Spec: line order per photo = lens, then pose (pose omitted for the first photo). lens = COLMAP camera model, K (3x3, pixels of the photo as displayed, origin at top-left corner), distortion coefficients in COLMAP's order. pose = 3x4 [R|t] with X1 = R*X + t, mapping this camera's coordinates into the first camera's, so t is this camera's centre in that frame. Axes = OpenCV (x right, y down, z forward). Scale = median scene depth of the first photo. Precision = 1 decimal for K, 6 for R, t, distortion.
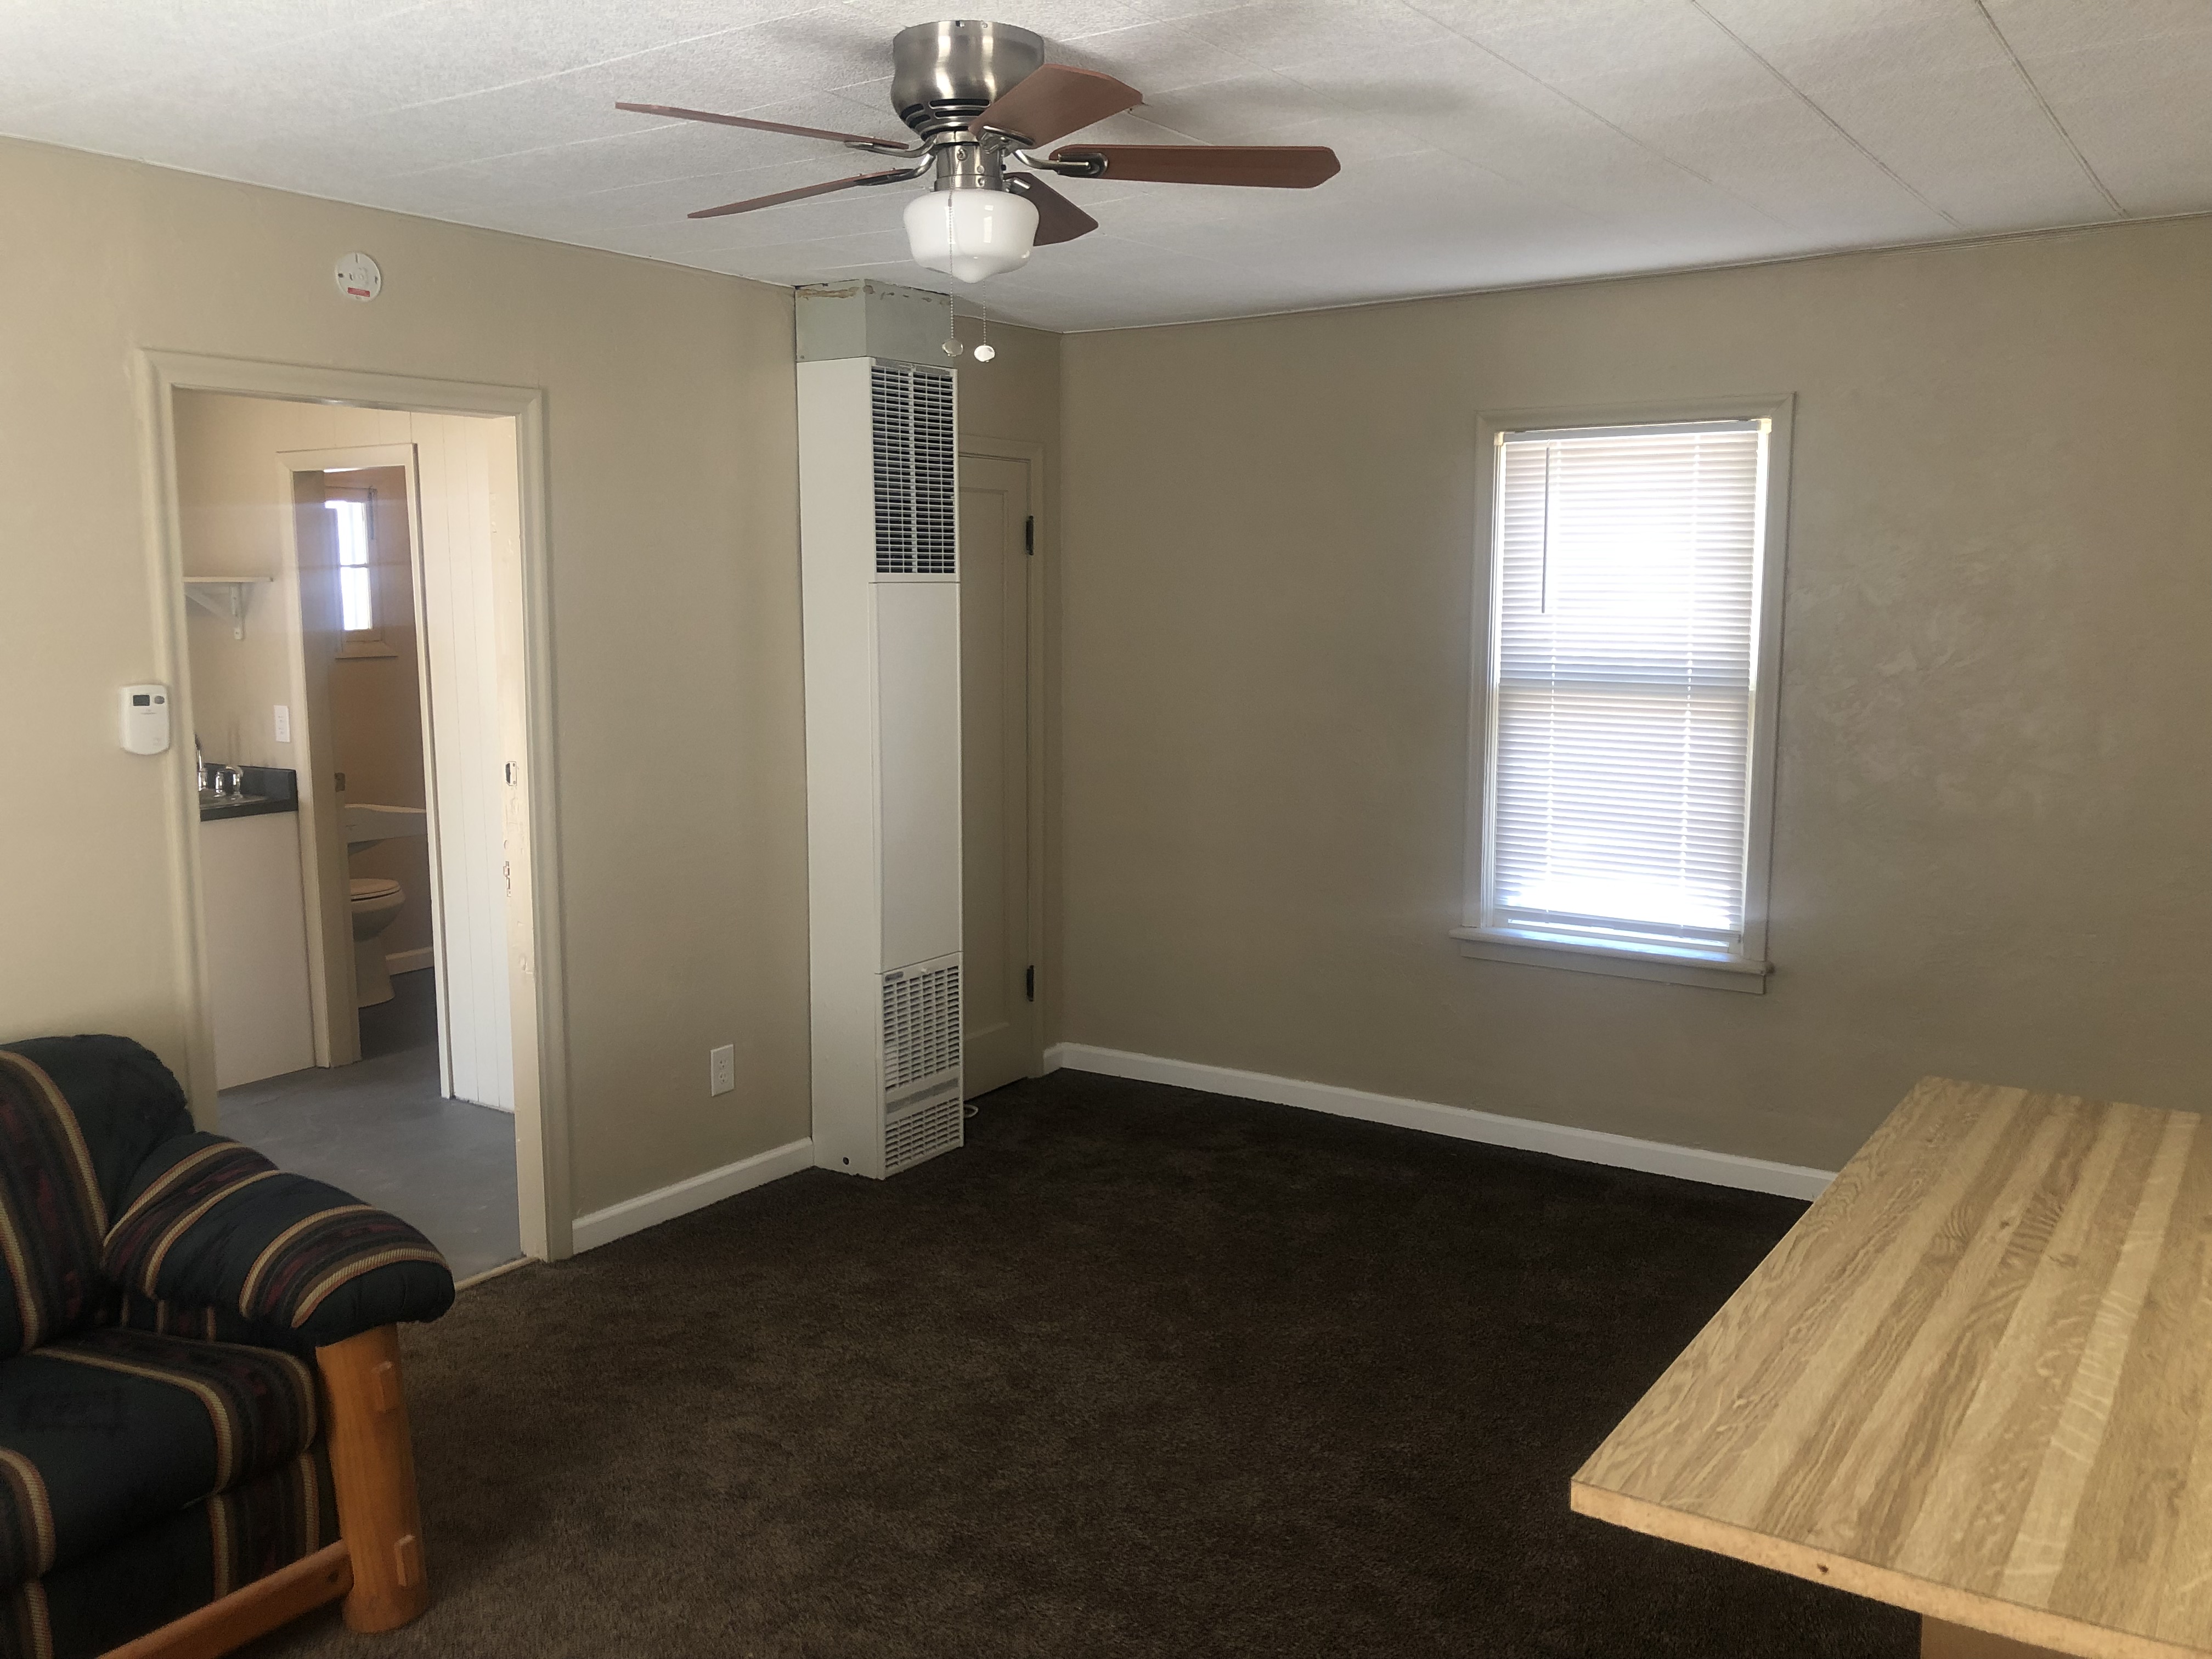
lens RADIAL K [[1834.0, 0, 1088.7], [0, 1834.0, 814.4], [0, 0, 1]] dist [0.122798, -0.155910]
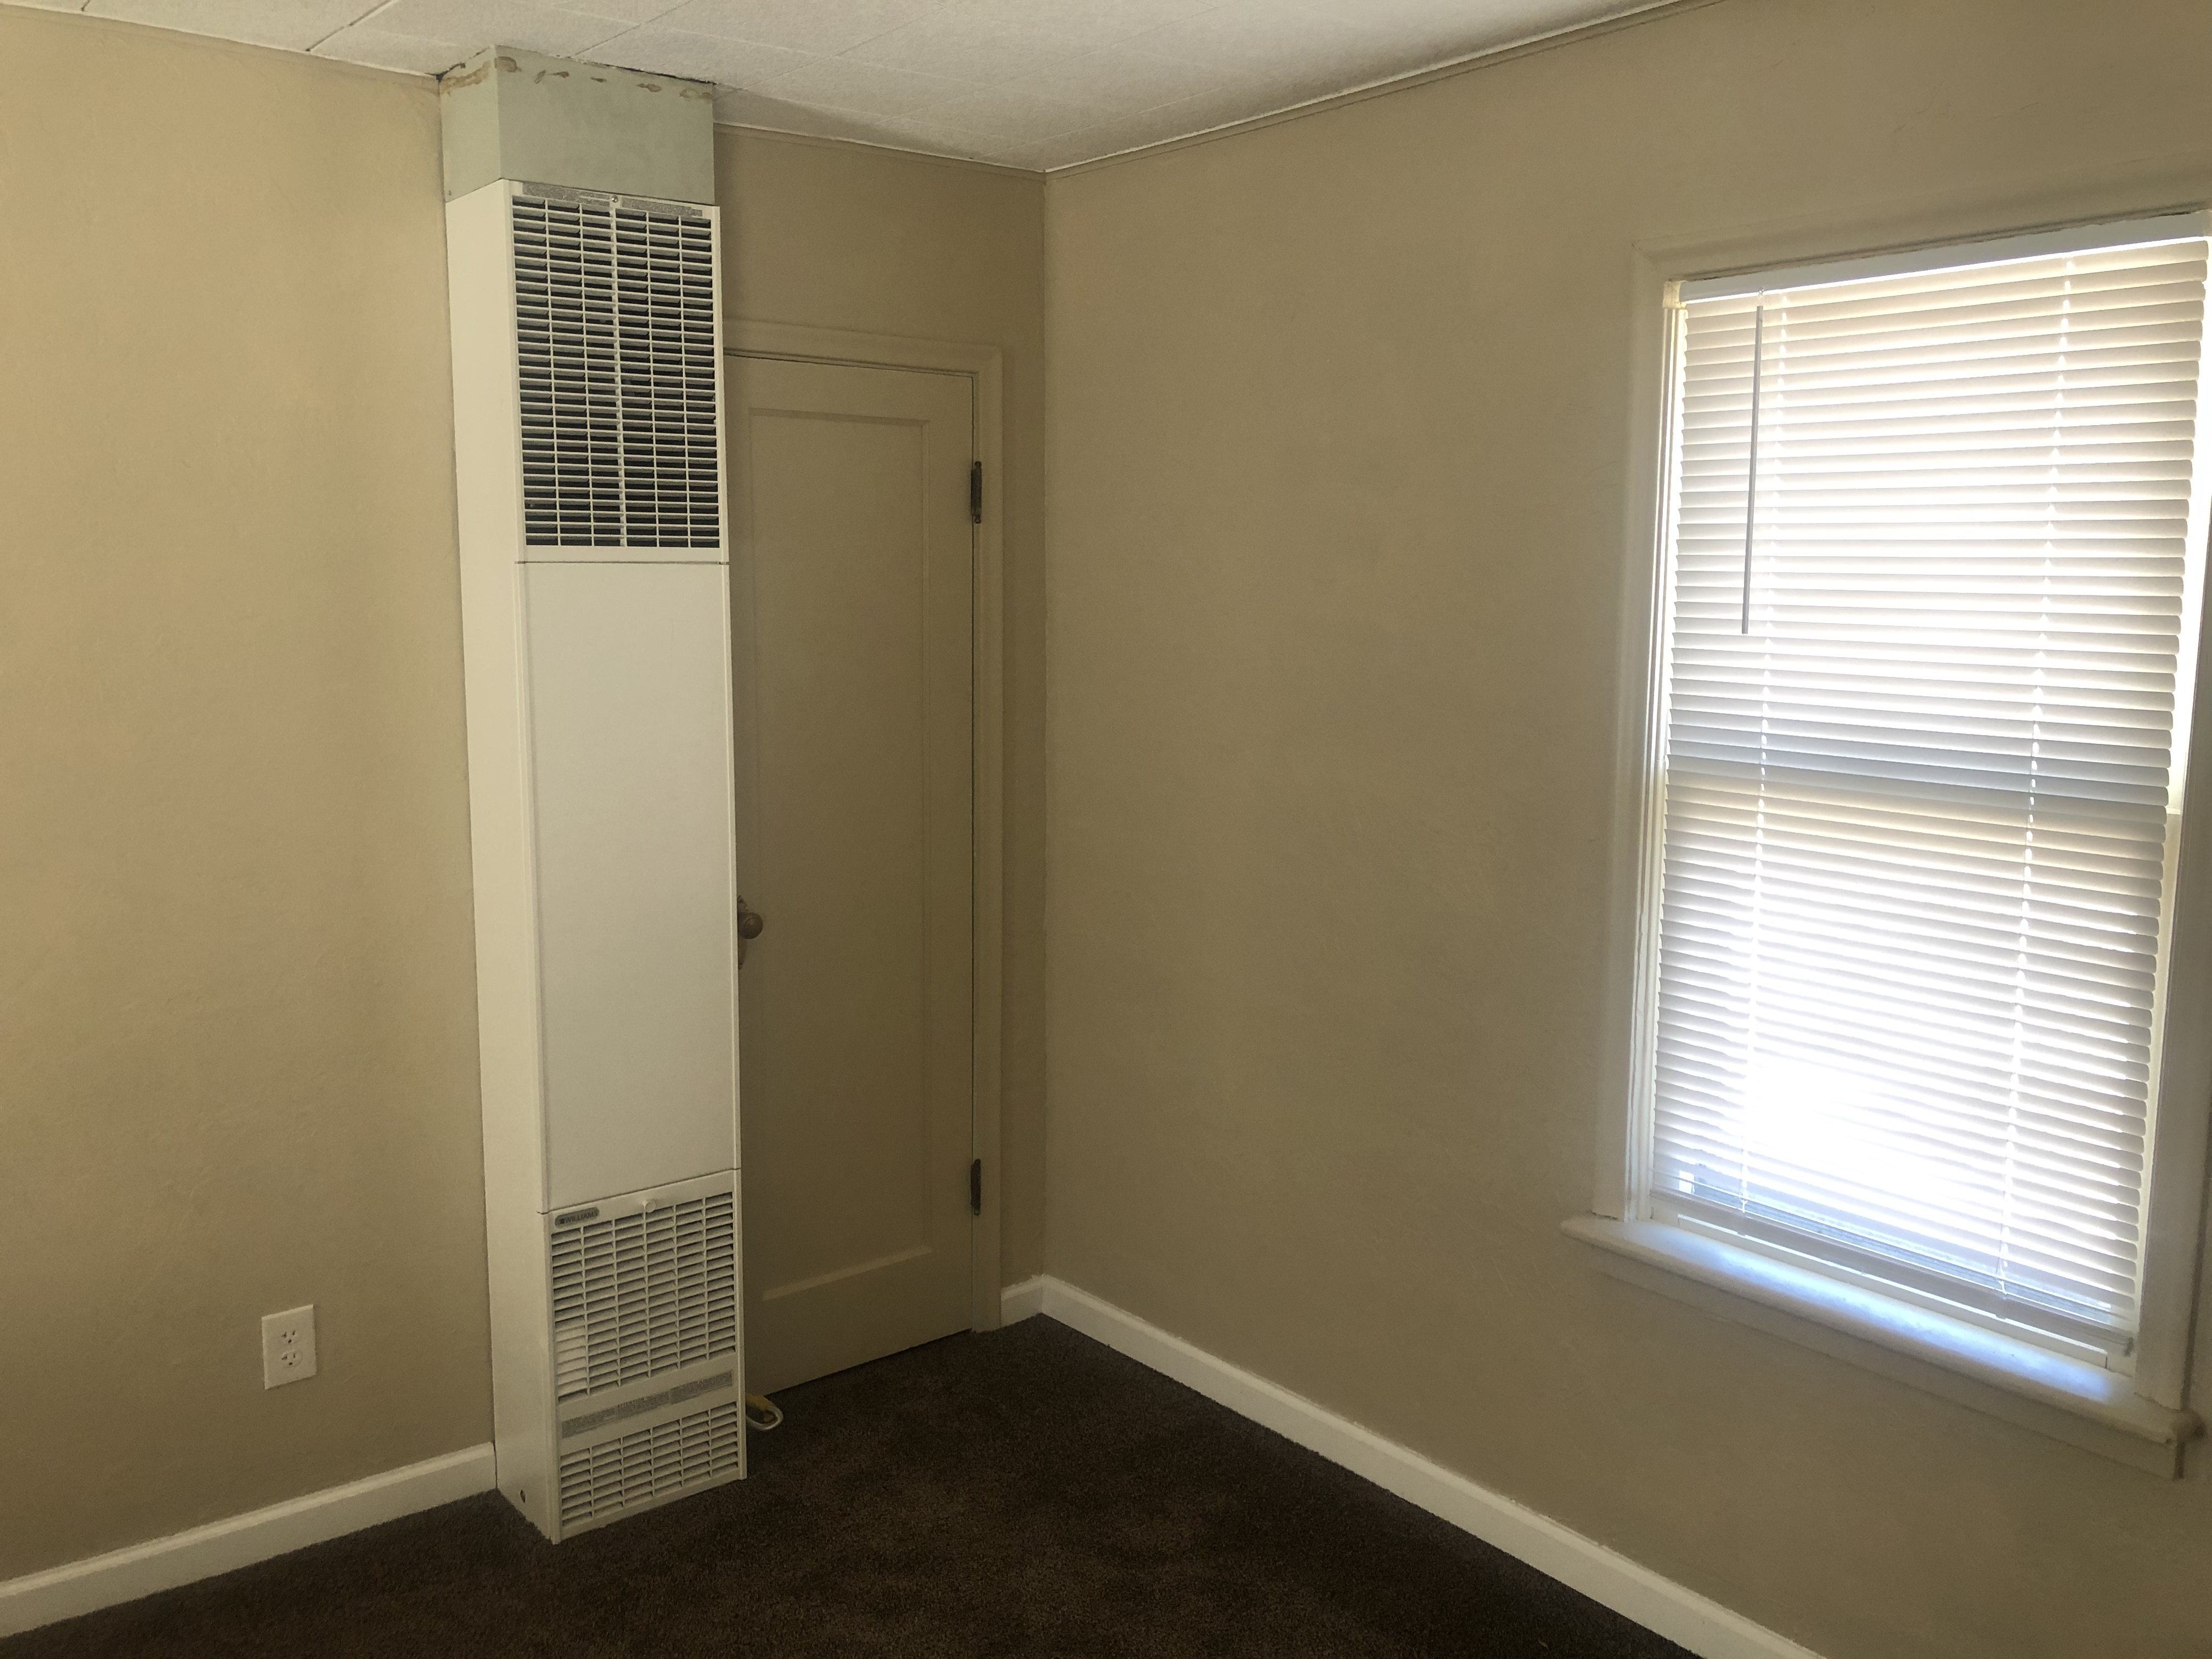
lens RADIAL K [[1811.4, 0, 1109.2], [0, 1811.4, 797.4], [0, 0, 1]] dist [0.002031, 0.015366]
pose [[0.956798, 0.043241, -0.287521, 0.224429], [-0.043722, 0.999032, 0.004753, -0.058930], [0.287448, 0.008024, 0.957763, 0.476510]]
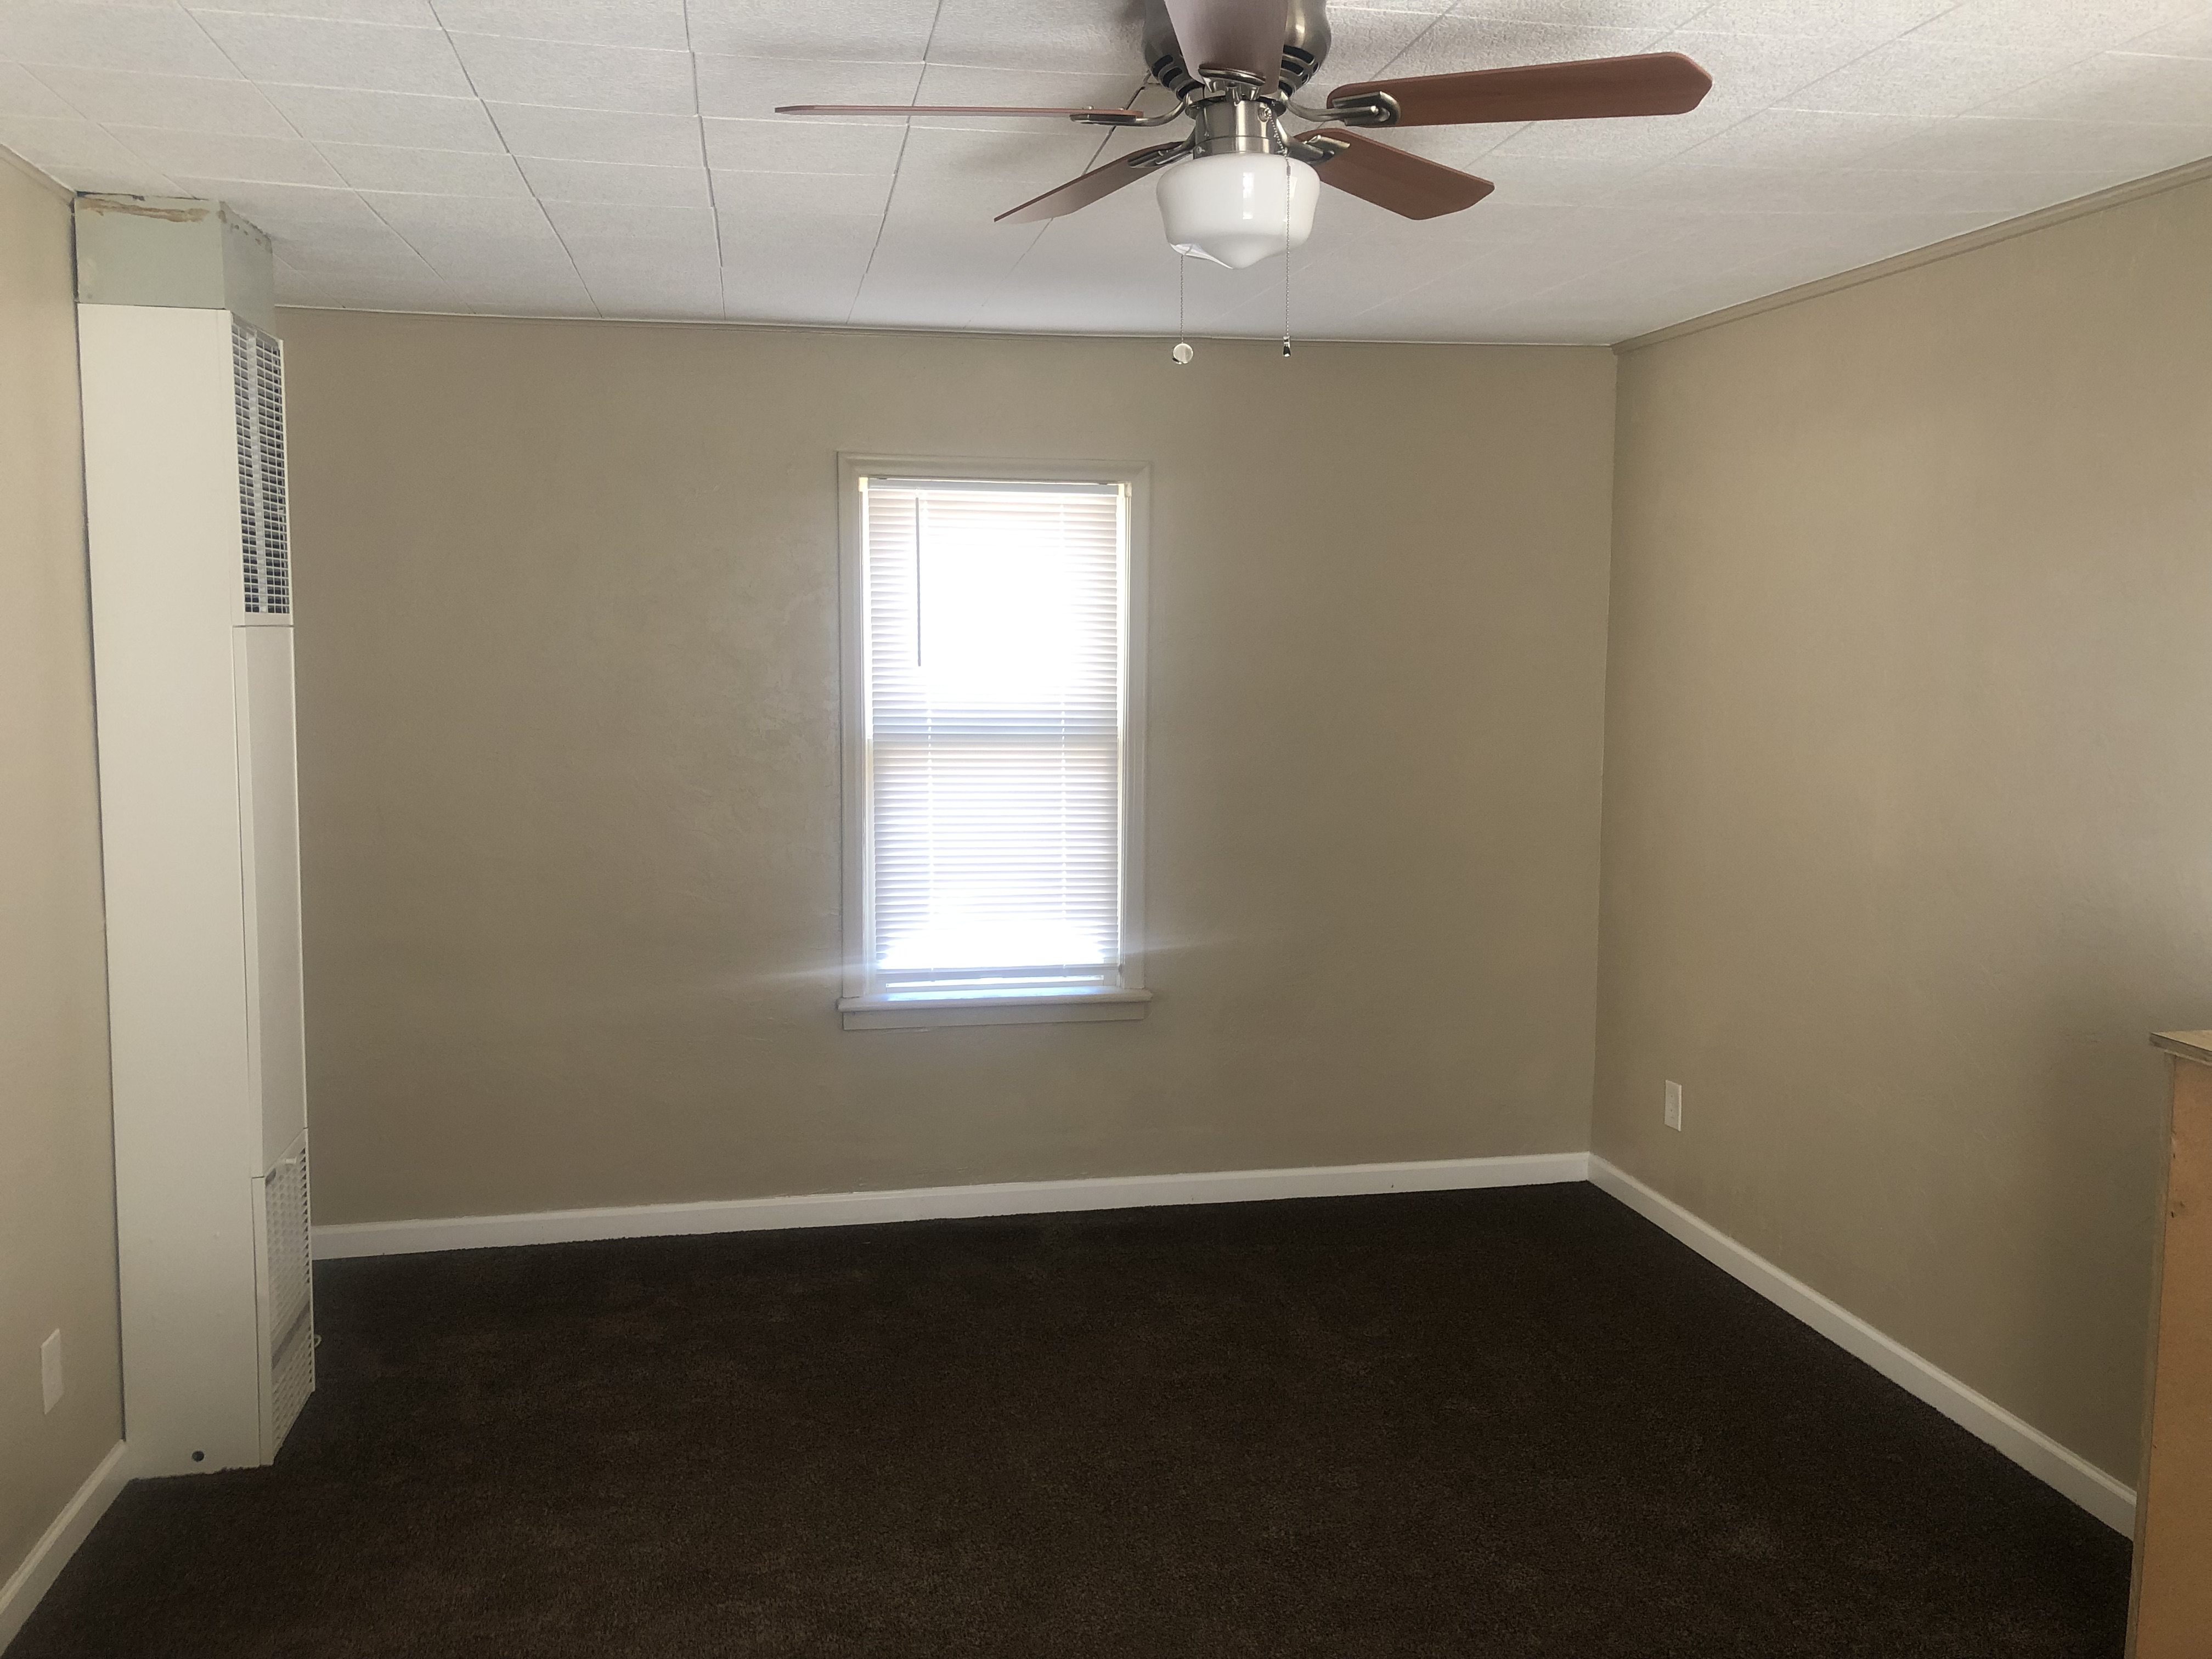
lens RADIAL K [[1834.0, 0, 1088.7], [0, 1834.0, 814.4], [0, 0, 1]] dist [0.122798, -0.155910]
pose [[0.708980, -0.064734, 0.702251, -0.378708], [0.084562, 0.996397, 0.006477, -0.029424], [-0.700140, 0.054791, 0.711900, 0.252047]]
